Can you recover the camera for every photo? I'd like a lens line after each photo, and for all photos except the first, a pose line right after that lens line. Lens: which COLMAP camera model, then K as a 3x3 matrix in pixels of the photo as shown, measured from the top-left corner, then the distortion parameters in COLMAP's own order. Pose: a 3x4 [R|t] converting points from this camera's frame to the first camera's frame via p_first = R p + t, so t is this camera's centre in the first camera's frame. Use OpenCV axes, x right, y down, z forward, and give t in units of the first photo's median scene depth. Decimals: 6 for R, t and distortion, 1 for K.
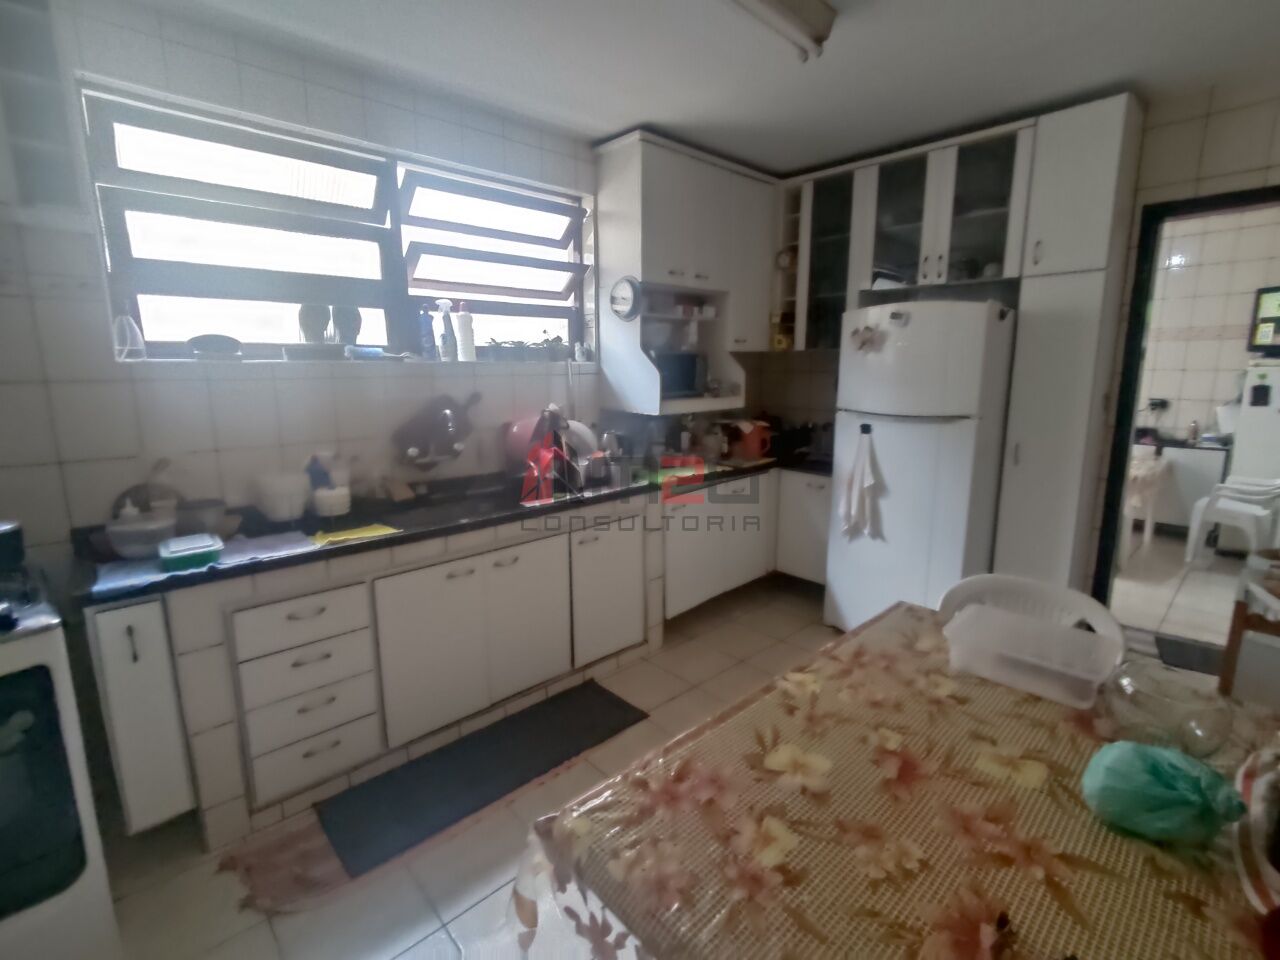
lens RADIAL K [[596.0, 0, 643.1], [0, 596.0, 465.0], [0, 0, 1]] dist [-0.001503, -0.000045]
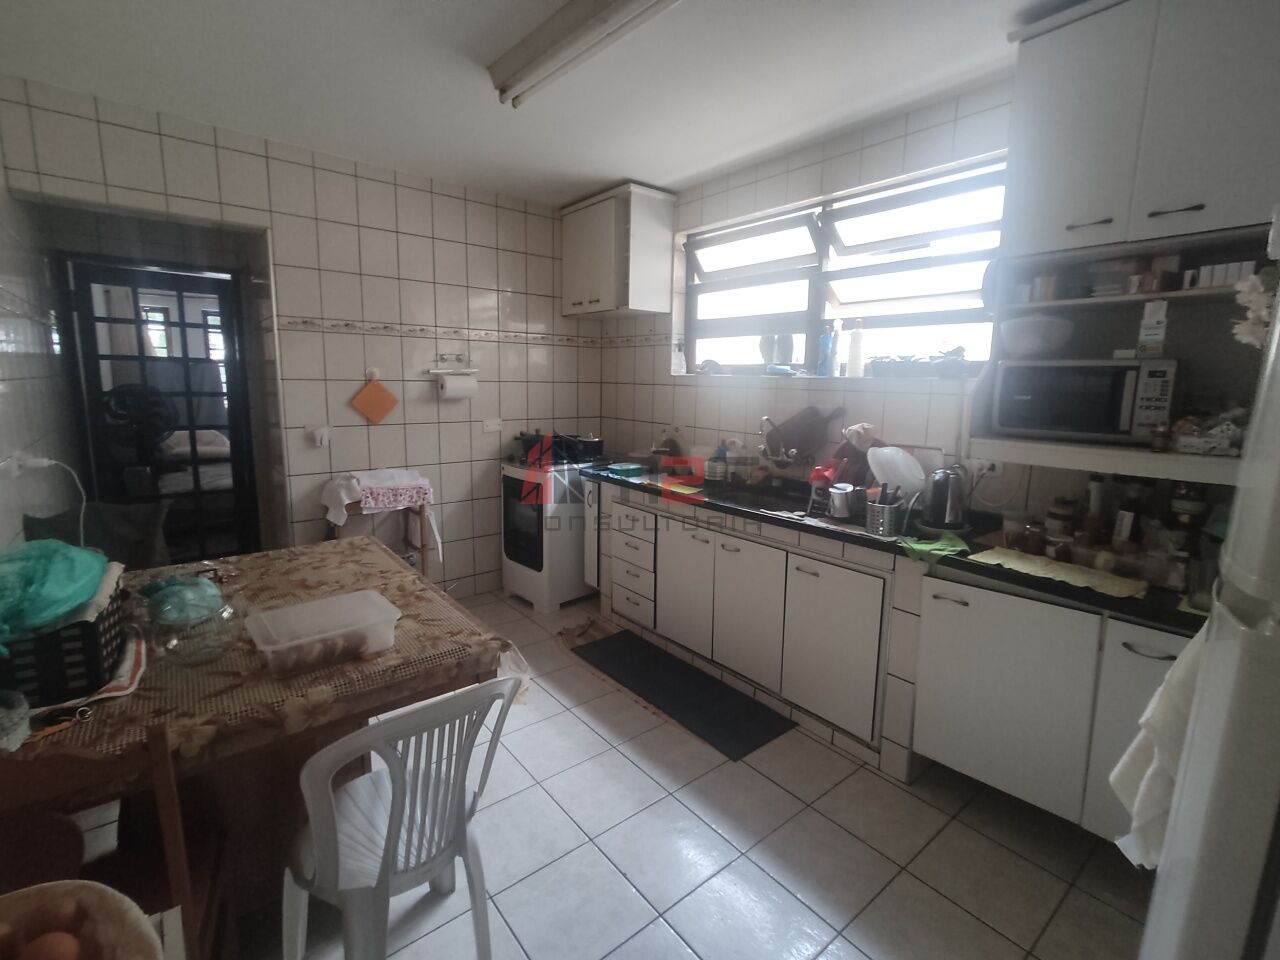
lens RADIAL K [[596.0, 0, 643.1], [0, 596.0, 465.0], [0, 0, 1]] dist [-0.001503, -0.000045]
pose [[-0.068101, 0.147026, -0.986786, 1.020255], [-0.186071, 0.969856, 0.157345, -0.164130], [0.980173, 0.194328, -0.038691, 0.963635]]
